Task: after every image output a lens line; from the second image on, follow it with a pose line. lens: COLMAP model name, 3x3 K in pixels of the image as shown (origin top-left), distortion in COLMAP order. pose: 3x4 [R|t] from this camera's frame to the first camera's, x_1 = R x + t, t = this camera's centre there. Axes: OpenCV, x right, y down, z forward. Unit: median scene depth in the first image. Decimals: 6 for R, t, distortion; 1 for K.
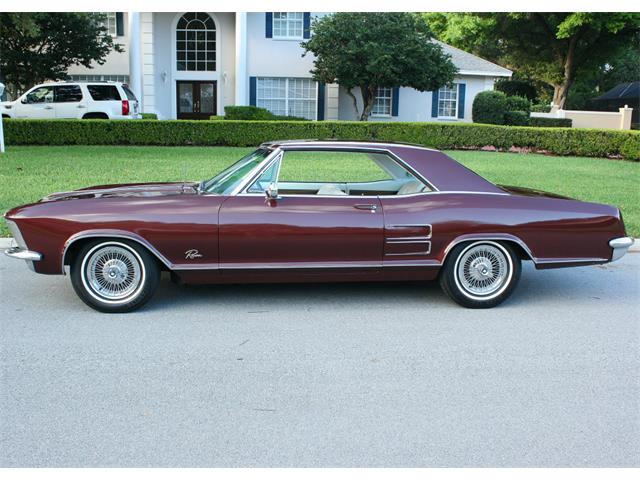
lens RADIAL K [[577.3, 0, 320.3], [0, 577.3, 235.1], [0, 0, 1]] dist [-0.099581, 0.025849]
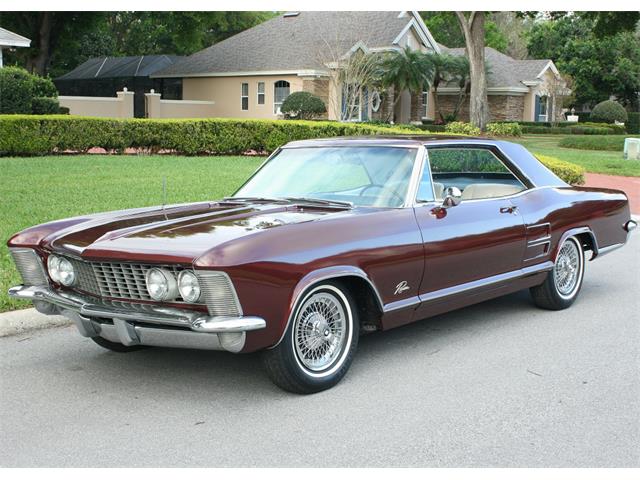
lens RADIAL K [[850.1, 0, 326.5], [0, 850.1, 264.3], [0, 0, 1]] dist [-0.069250, 0.000000]
pose [[0.739096, -0.120781, 0.662683, -0.230470], [0.133502, 0.990543, 0.031641, -0.010036], [-0.660238, 0.065083, 0.748231, 0.052383]]
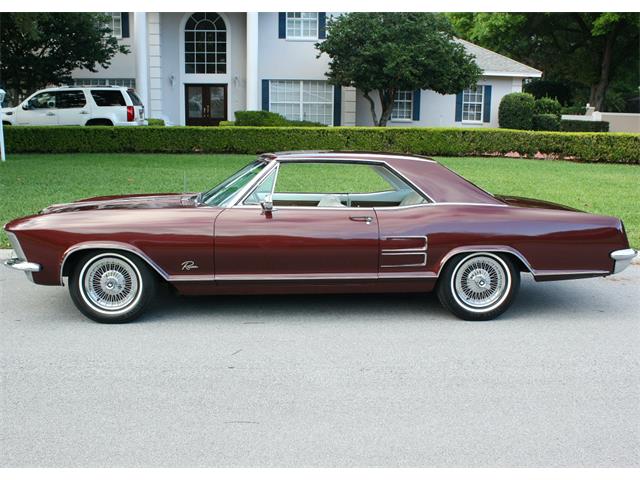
lens RADIAL K [[615.6, 0, 322.3], [0, 615.6, 243.8], [0, 0, 1]] dist [-0.084606, 0.000000]
pose [[0.999618, 0.000138, -0.027635, 0.009501], [-0.000275, 0.999988, -0.004963, 0.000067], [0.027634, 0.004969, 0.999606, -0.016145]]
